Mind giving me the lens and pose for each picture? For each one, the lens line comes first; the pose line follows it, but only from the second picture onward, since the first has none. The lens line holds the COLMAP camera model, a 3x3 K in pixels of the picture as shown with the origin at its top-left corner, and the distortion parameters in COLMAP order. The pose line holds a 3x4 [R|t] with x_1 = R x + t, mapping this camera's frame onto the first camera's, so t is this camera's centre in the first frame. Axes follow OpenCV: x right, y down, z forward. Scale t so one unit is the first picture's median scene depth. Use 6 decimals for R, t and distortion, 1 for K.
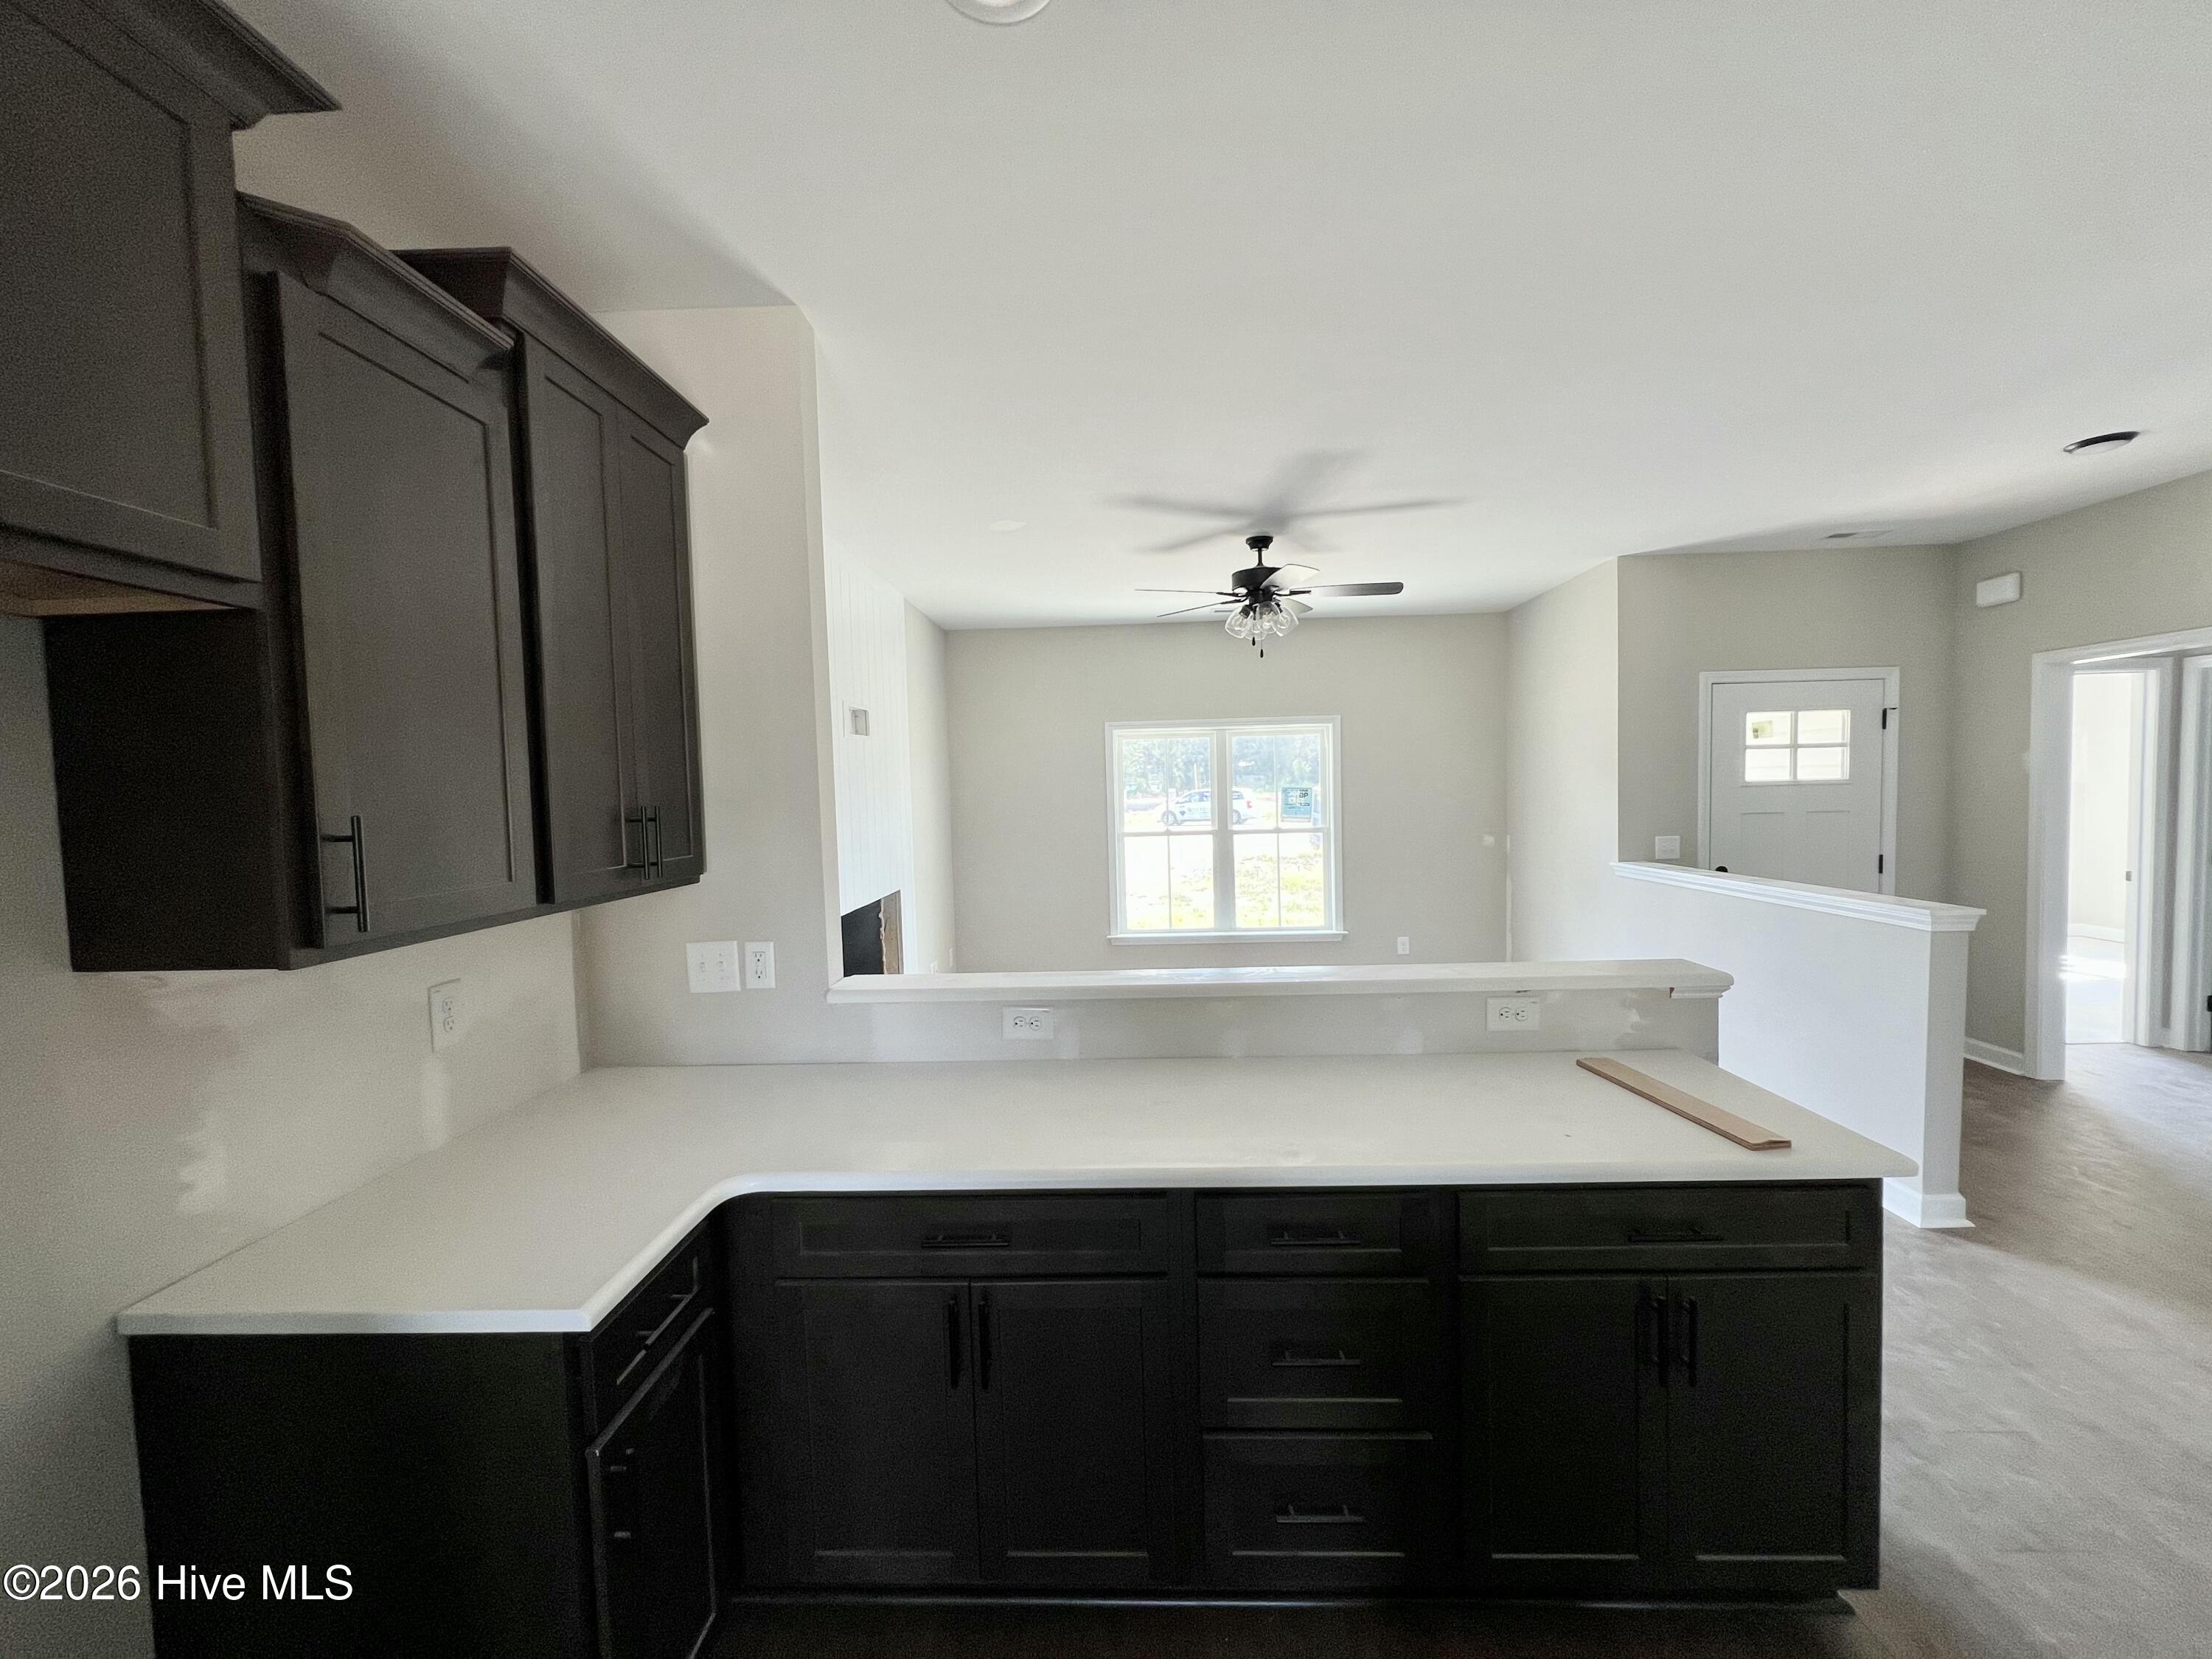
lens RADIAL K [[890.4, 0, 1108.1], [0, 890.4, 825.4], [0, 0, 1]] dist [0.000500, 0.000191]
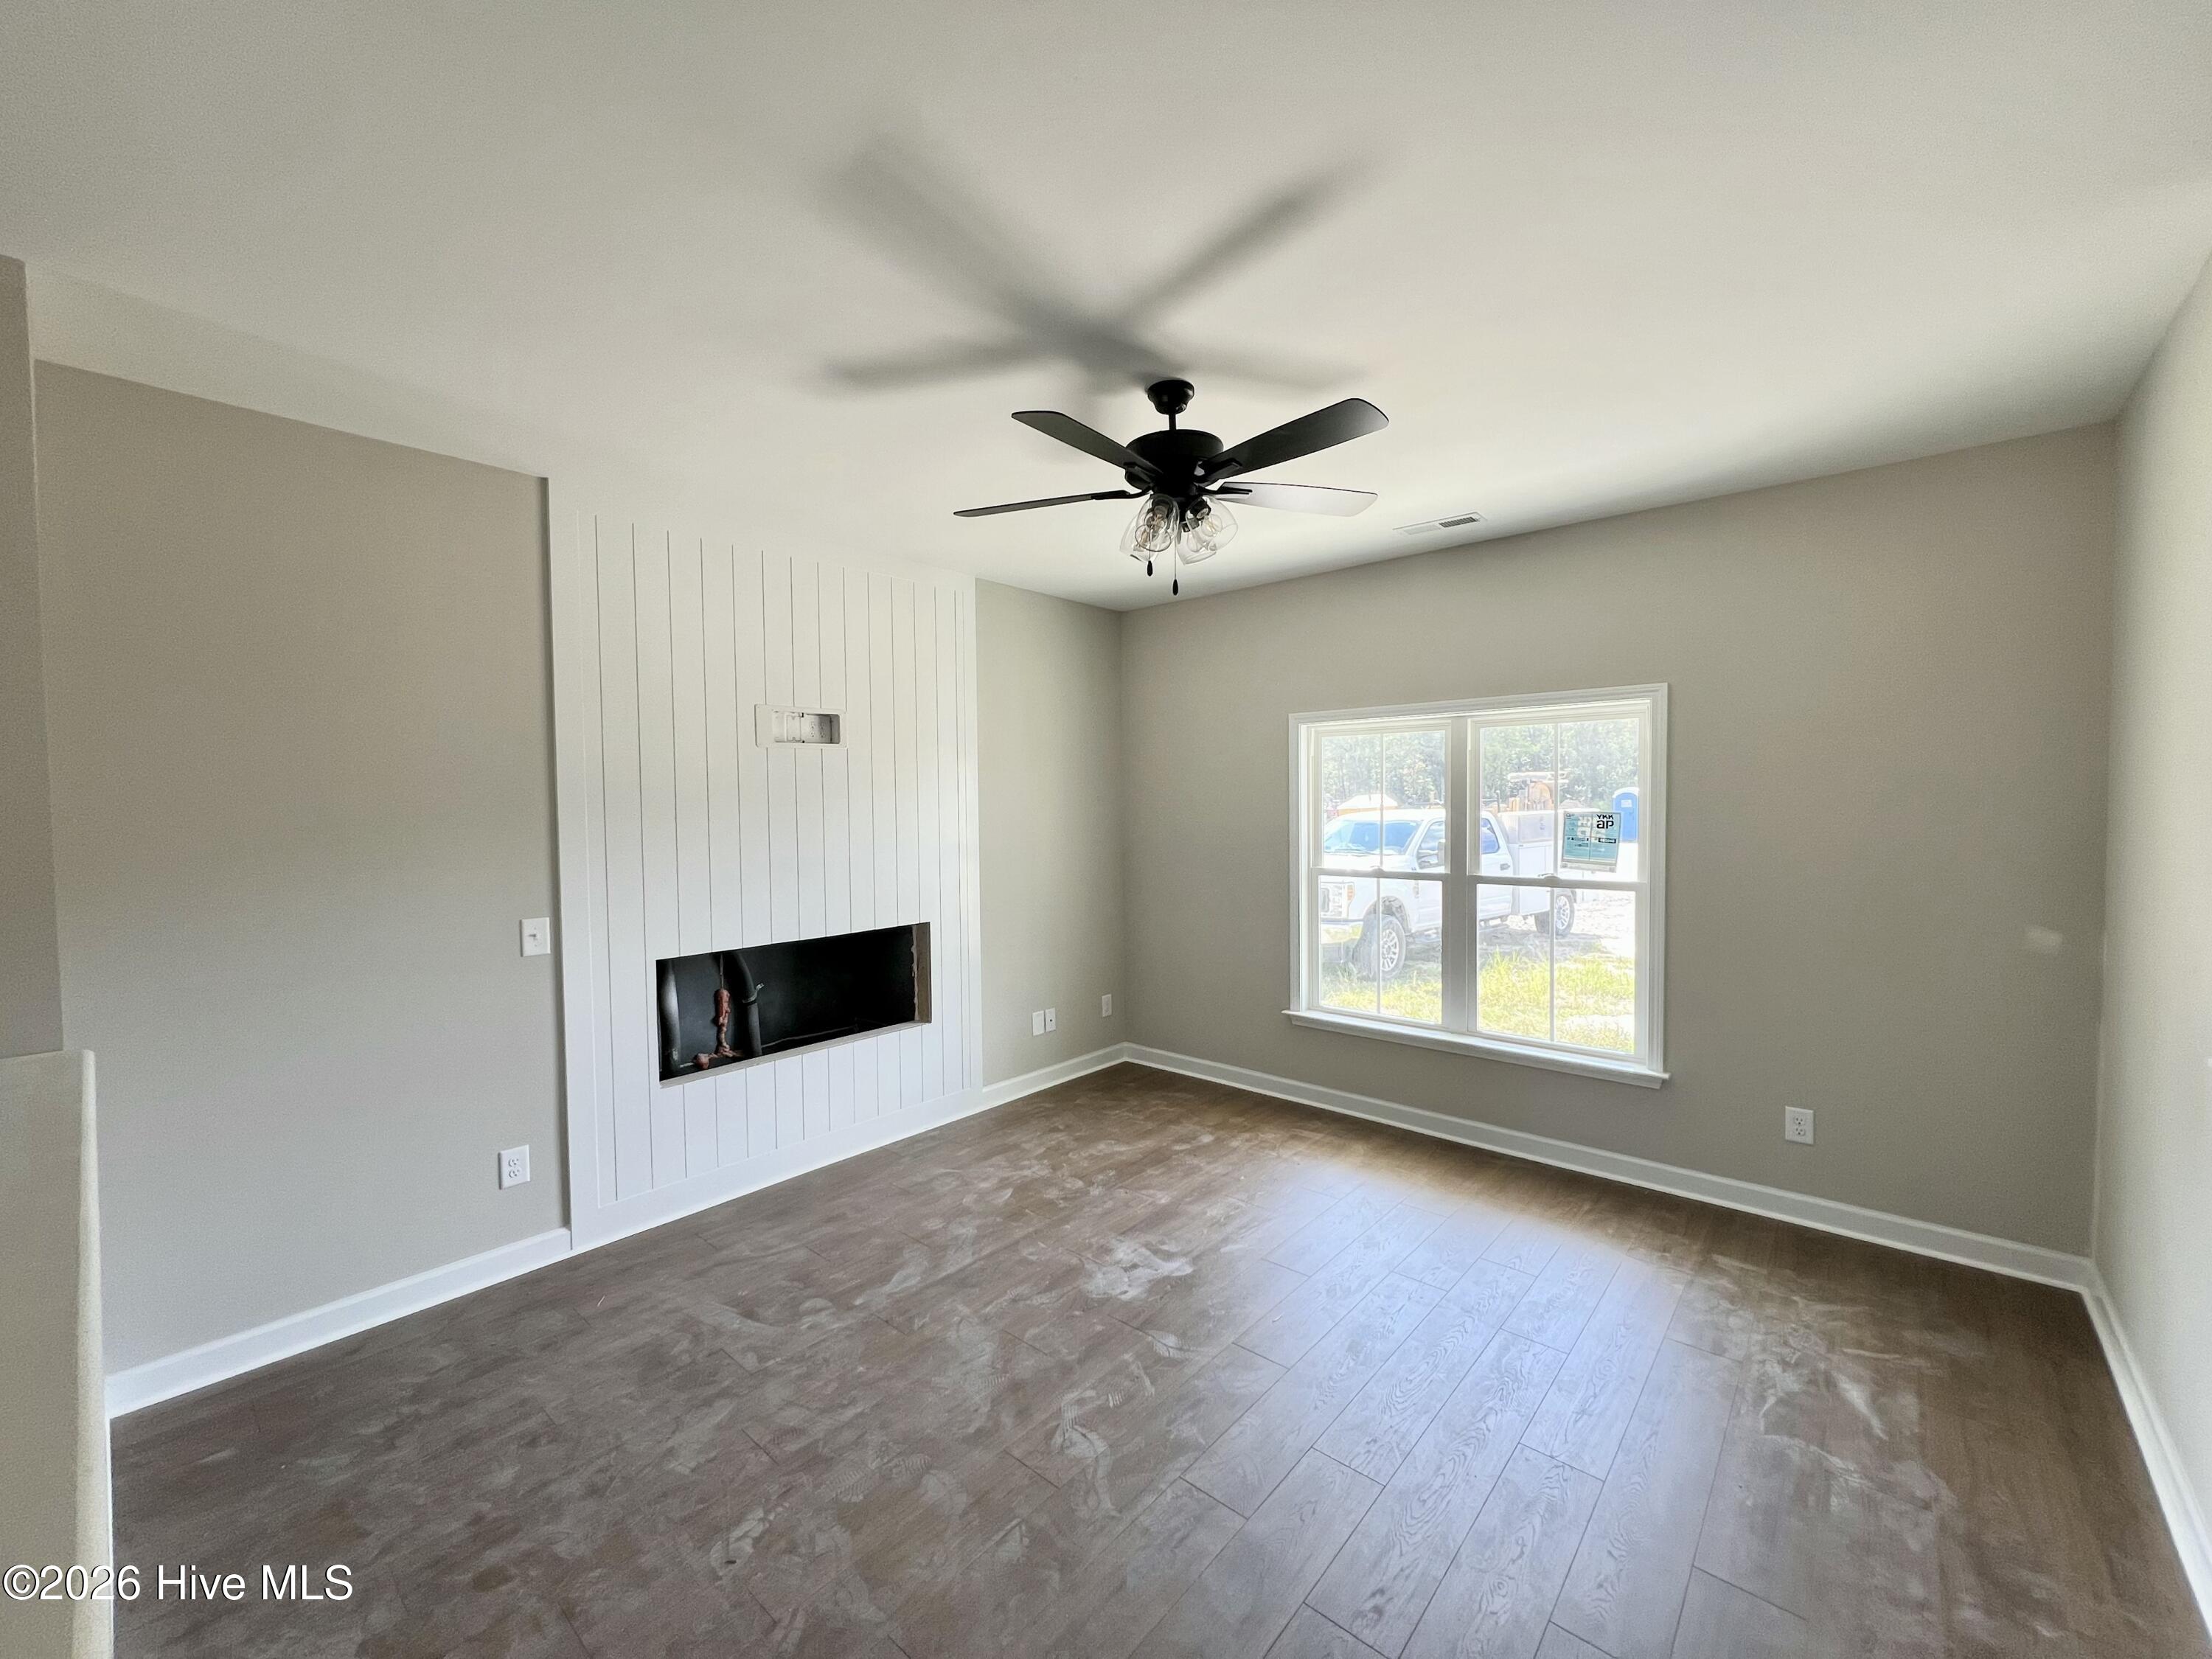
lens RADIAL K [[890.4, 0, 1100.0], [0, 890.4, 824.9], [0, 0, 1]] dist [0.000500, 0.000191]
pose [[0.773955, 0.033337, -0.632362, 0.336018], [-0.036997, 0.999288, 0.007401, -0.026146], [0.632159, 0.017667, 0.774637, 0.343852]]
